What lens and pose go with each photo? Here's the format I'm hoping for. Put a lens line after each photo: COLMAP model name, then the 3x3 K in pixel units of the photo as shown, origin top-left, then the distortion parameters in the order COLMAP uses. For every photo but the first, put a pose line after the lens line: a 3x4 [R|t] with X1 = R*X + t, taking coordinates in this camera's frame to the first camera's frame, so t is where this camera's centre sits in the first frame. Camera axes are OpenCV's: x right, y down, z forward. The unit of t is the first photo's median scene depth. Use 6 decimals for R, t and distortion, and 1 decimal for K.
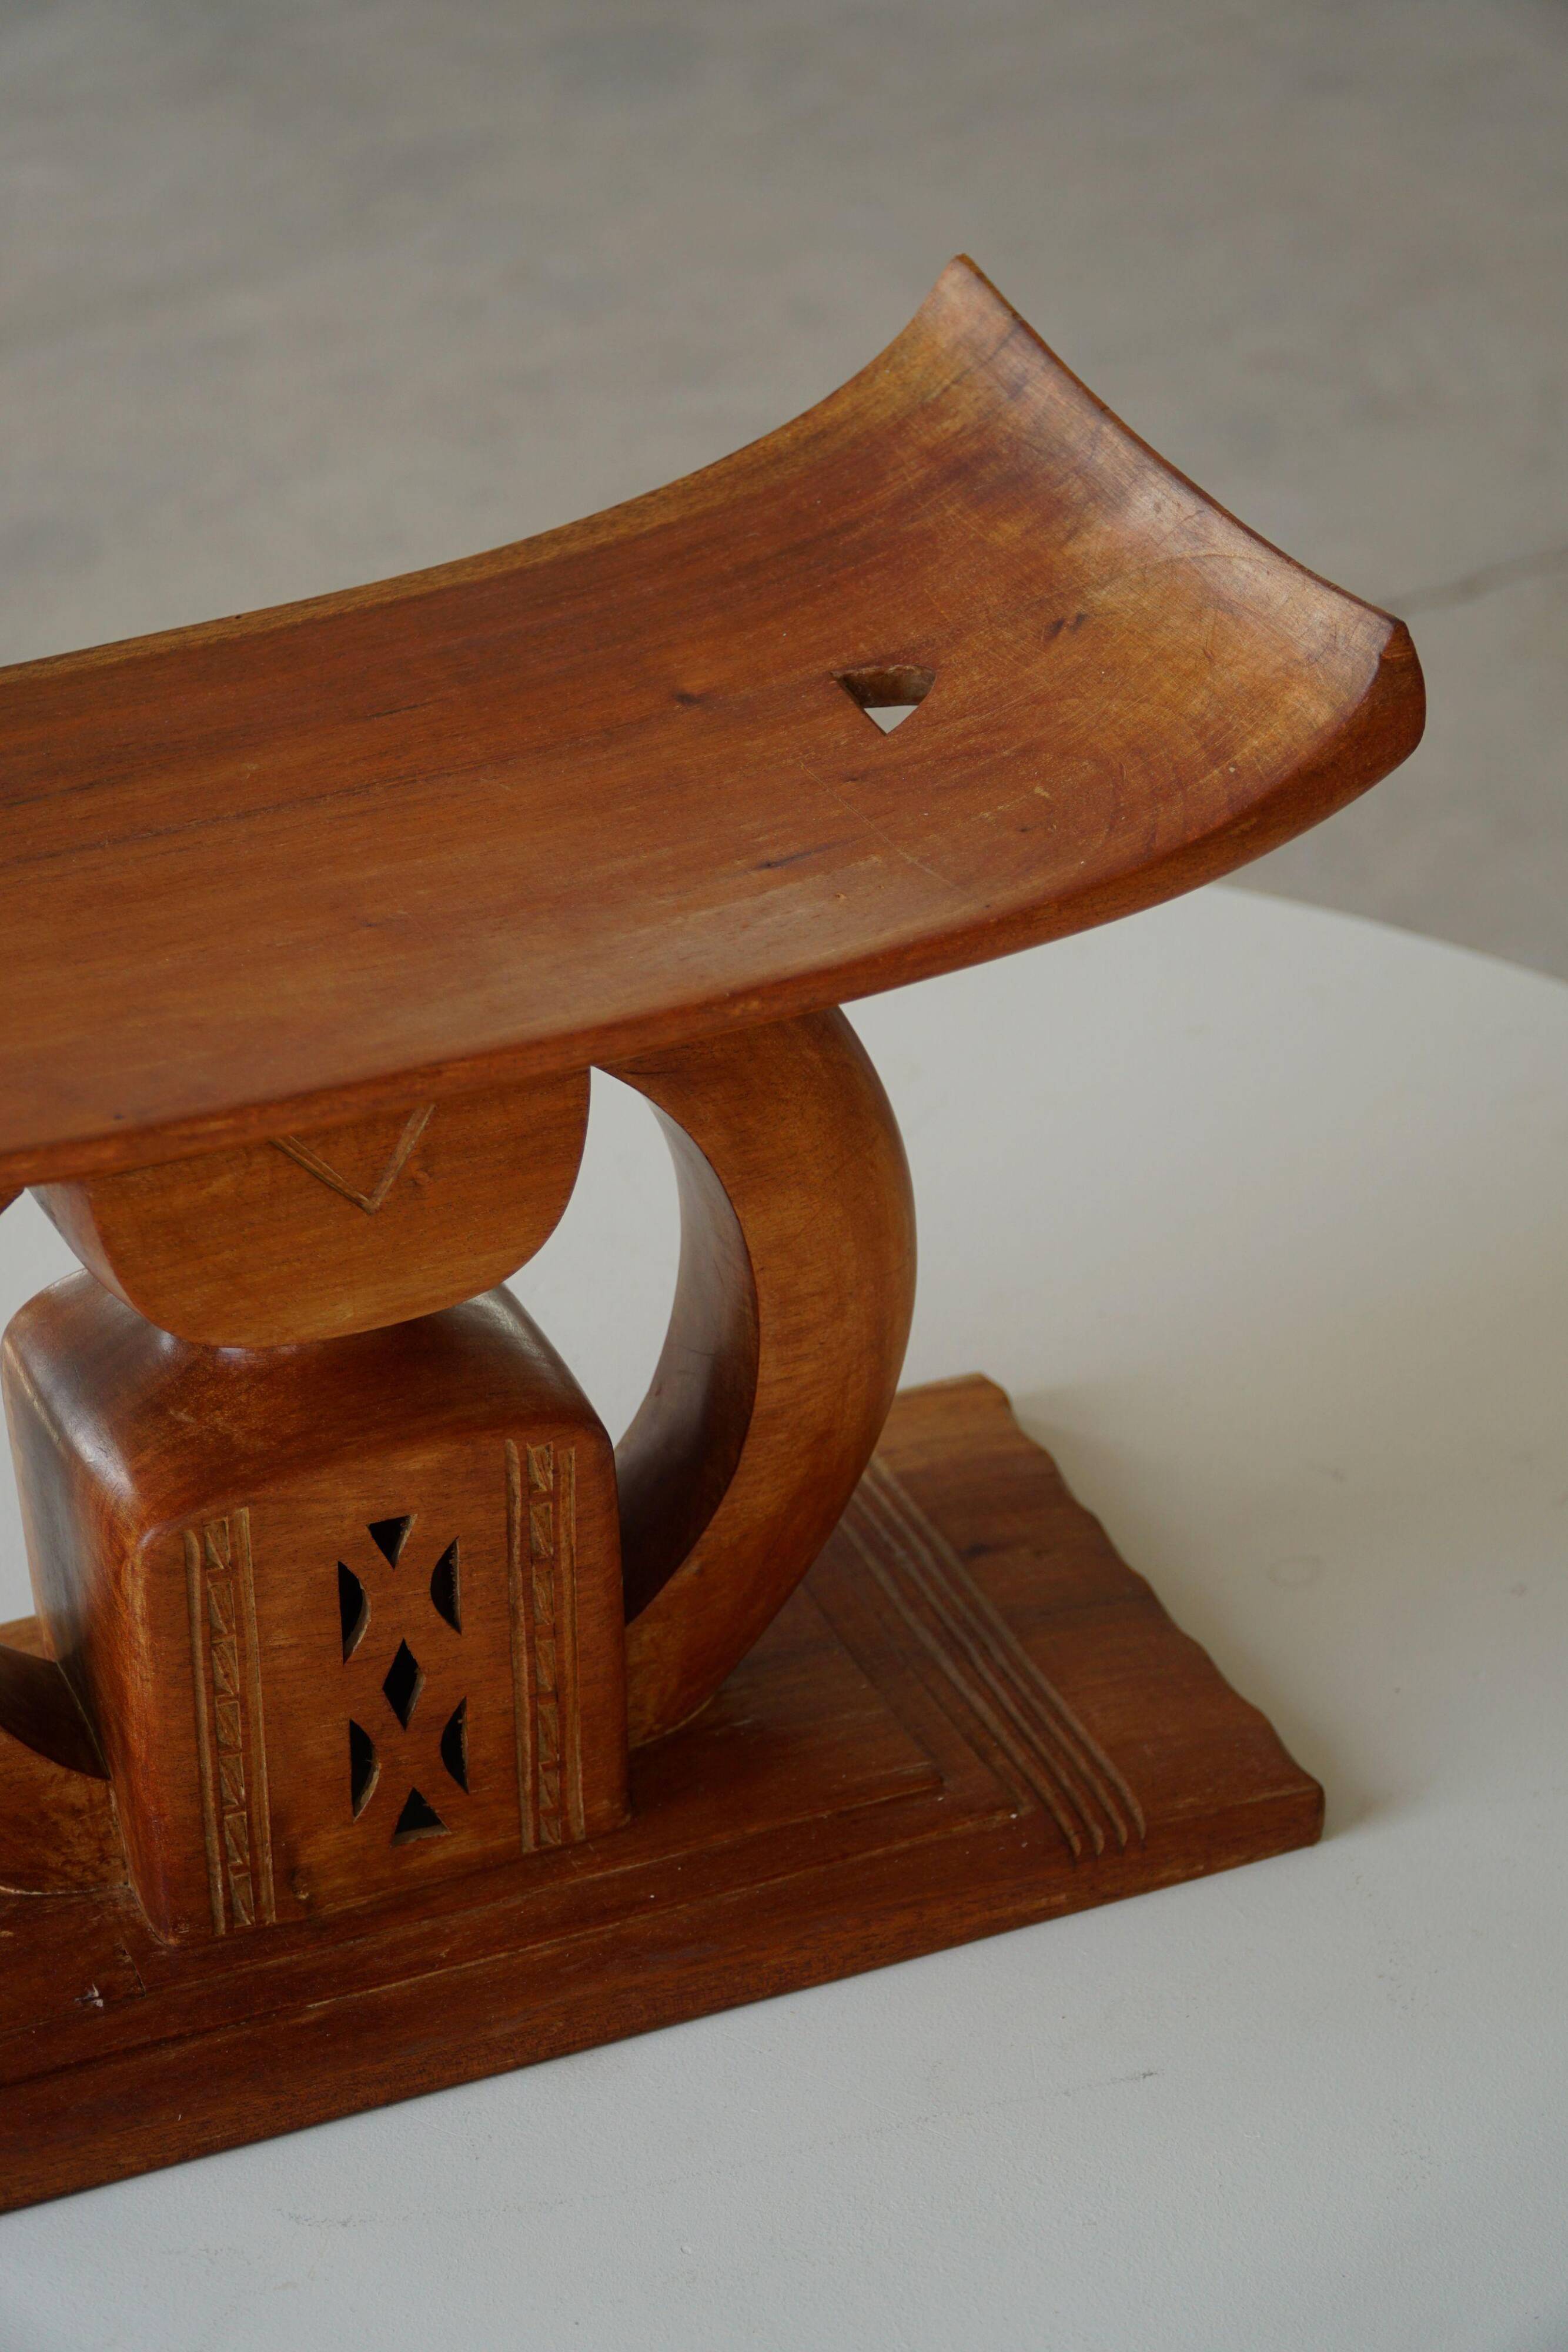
lens RADIAL K [[6473.6, 0, 784.0], [0, 6473.6, 1176.0], [0, 0, 1]] dist [-0.441145, 1.380947]
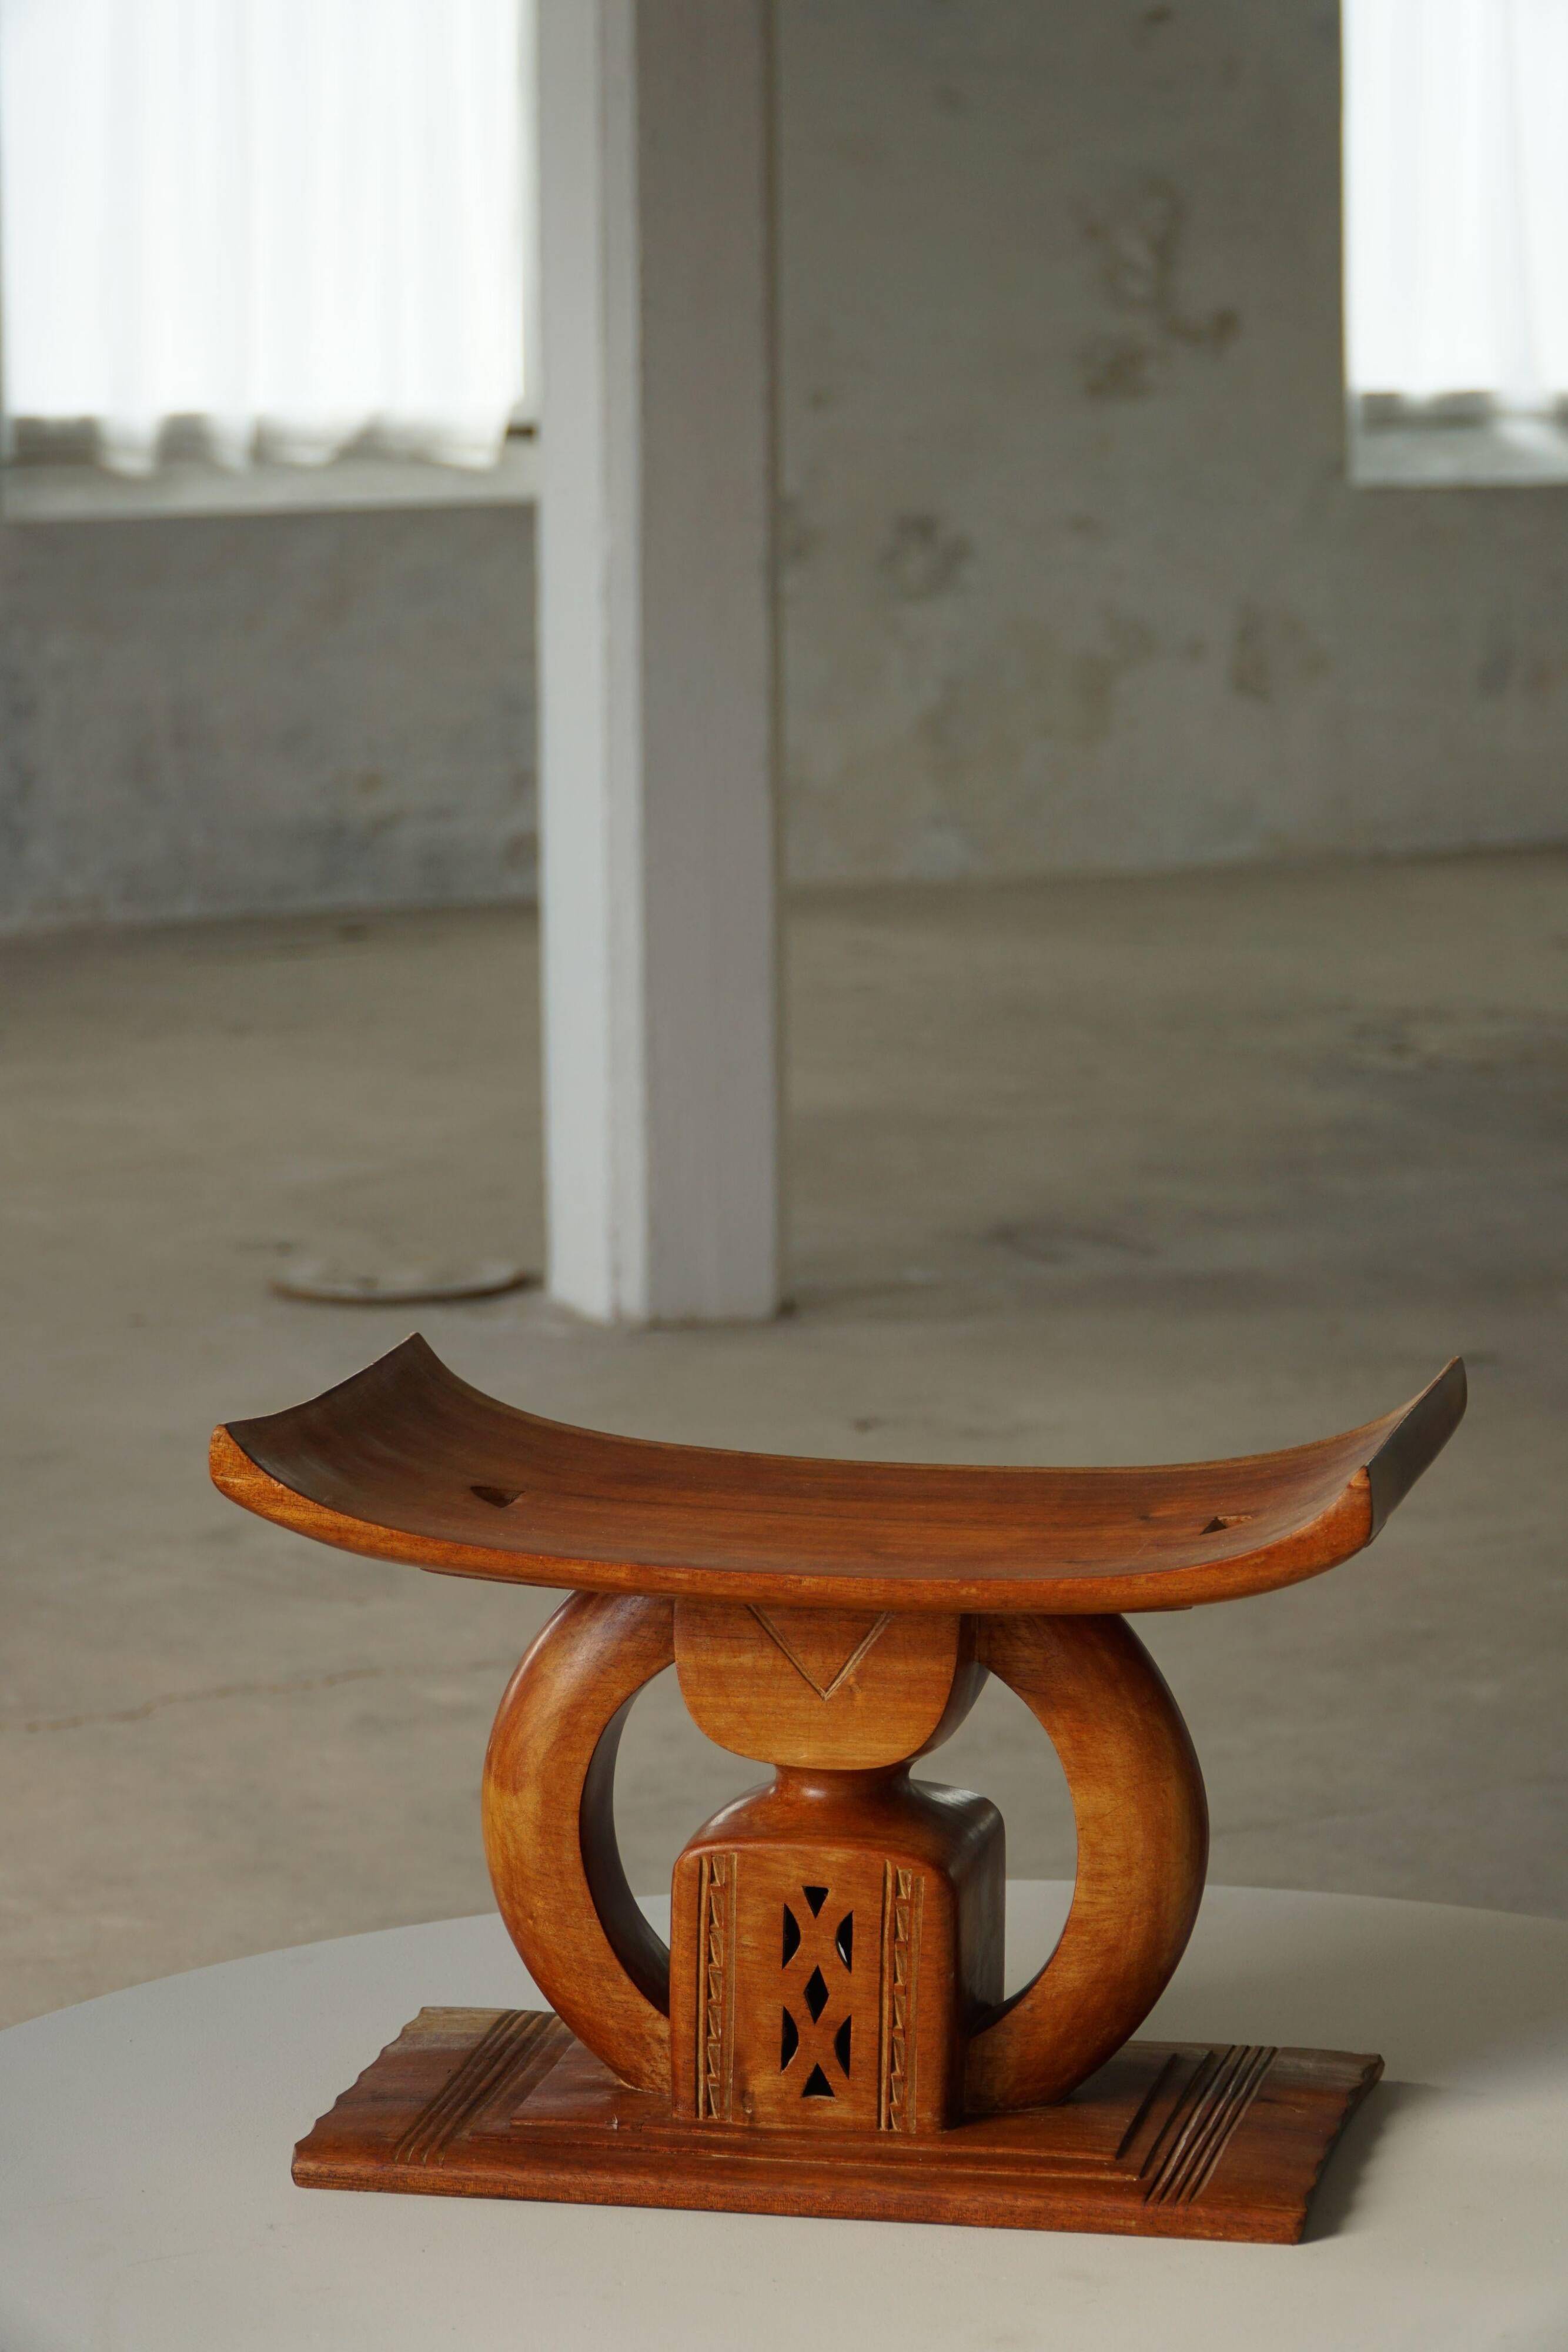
lens RADIAL K [[6473.6, 0, 784.0], [0, 6473.6, 1176.0], [0, 0, 1]] dist [-0.441145, 1.380947]
pose [[0.828148, 0.151098, -0.539760, 0.848334], [-0.314562, 0.922322, -0.224438, 0.269353], [0.463920, 0.355656, 0.811349, -0.512833]]
